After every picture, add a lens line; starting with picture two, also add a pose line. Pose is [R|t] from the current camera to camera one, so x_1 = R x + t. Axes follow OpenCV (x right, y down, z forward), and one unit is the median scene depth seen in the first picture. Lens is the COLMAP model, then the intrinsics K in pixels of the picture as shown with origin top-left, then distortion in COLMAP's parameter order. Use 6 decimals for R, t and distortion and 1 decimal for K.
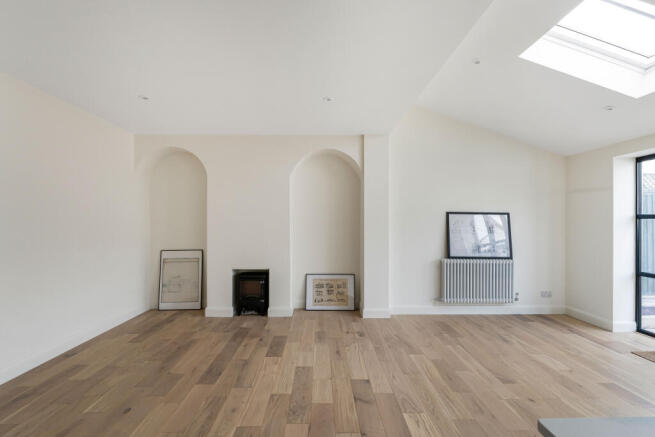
lens RADIAL K [[289.0, 0, 332.3], [0, 289.0, 223.3], [0, 0, 1]] dist [0.003653, -0.000250]
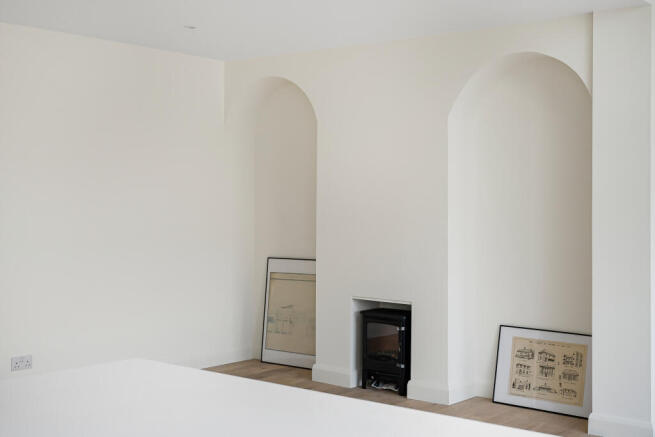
lens RADIAL K [[898.9, 0, 326.7], [0, 898.9, 217.4], [0, 0, 1]] dist [-0.023504, 0.000000]
pose [[0.760477, 0.017543, -0.649128, 0.634743], [-0.007369, 0.999804, 0.018387, -0.018455], [0.649323, -0.009199, 0.760457, -0.261015]]
